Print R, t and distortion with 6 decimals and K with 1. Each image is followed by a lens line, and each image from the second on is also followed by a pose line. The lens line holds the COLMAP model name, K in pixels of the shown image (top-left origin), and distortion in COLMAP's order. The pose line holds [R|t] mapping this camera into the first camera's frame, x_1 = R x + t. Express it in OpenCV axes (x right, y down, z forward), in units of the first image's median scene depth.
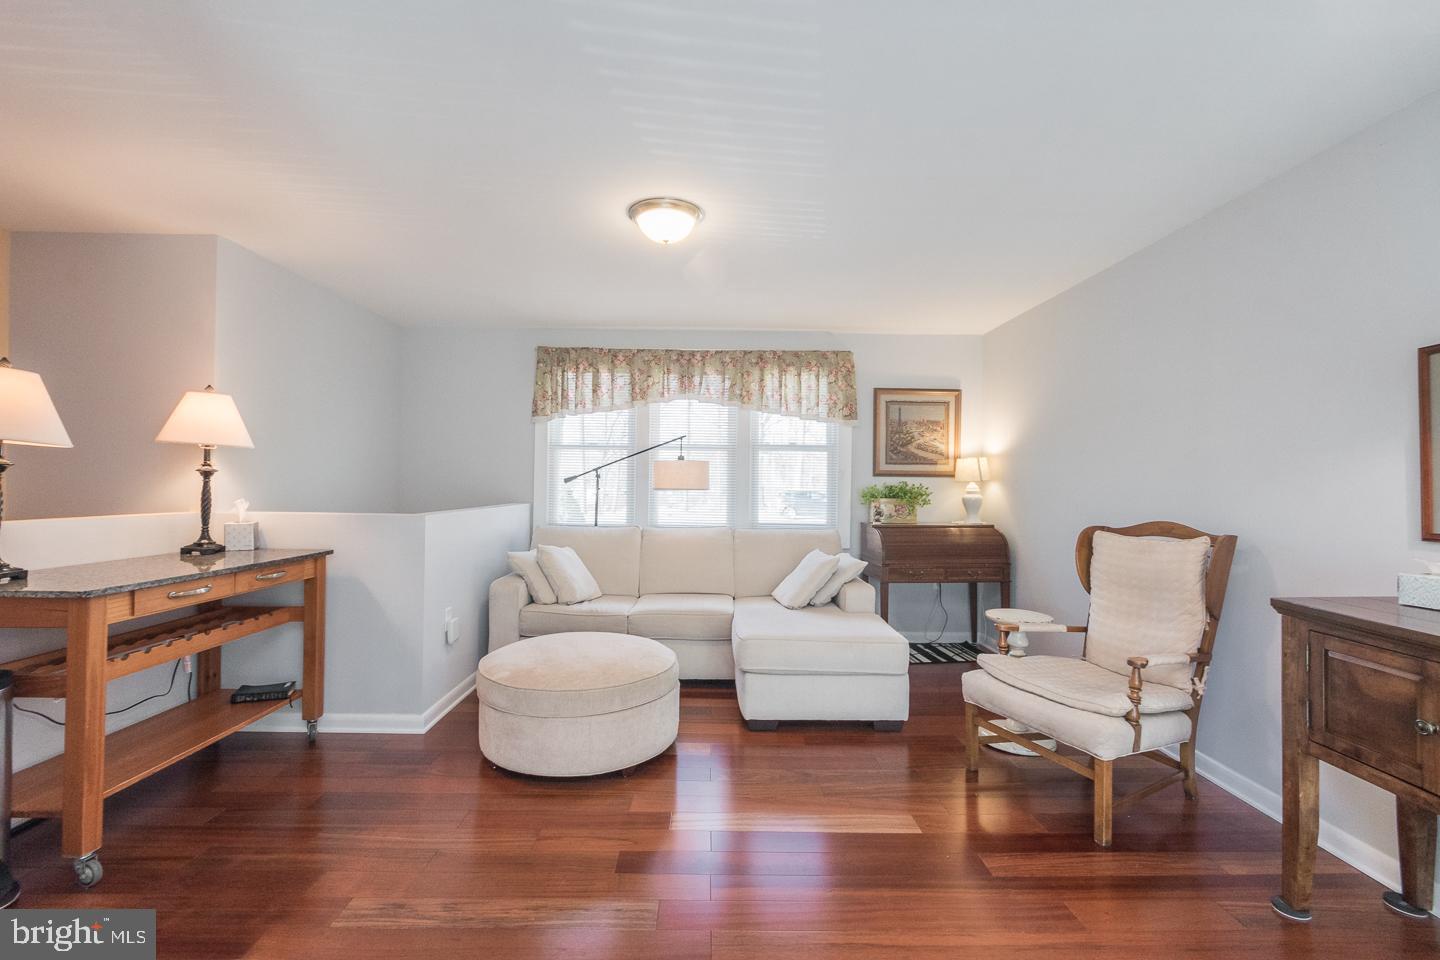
lens RADIAL K [[633.1, 0, 715.0], [0, 633.1, 483.0], [0, 0, 1]] dist [0.001237, -0.000245]
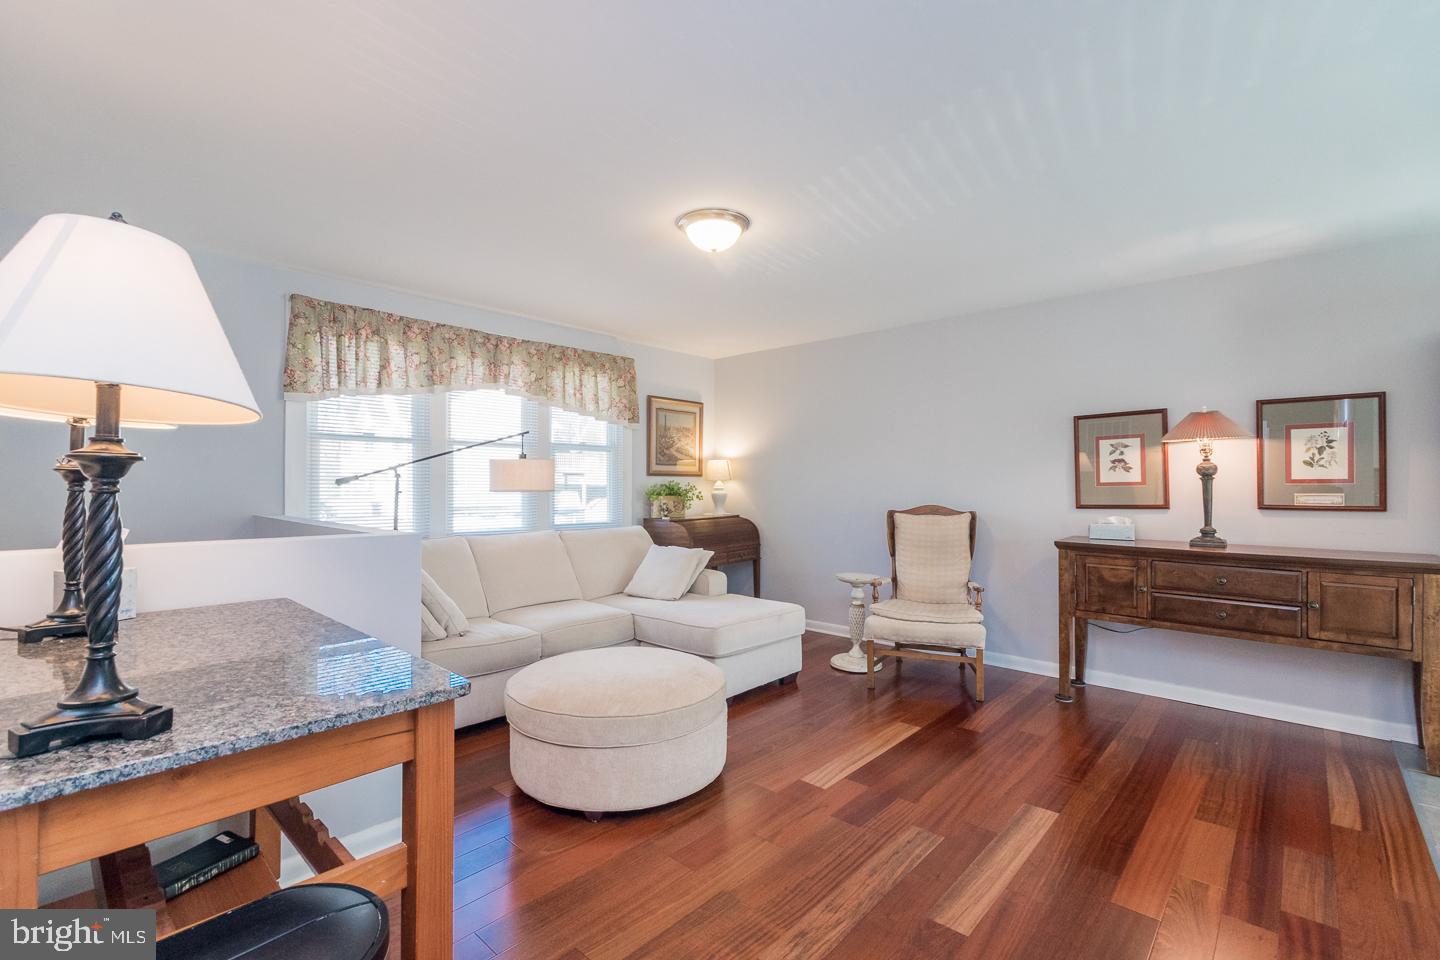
lens RADIAL K [[633.1, 0, 718.3], [0, 633.1, 479.1], [0, 0, 1]] dist [0.001237, -0.000245]
pose [[0.689879, -0.004709, 0.723909, -0.469095], [0.005795, 0.999983, 0.000983, -0.005450], [-0.723901, 0.003517, 0.689895, 0.160583]]
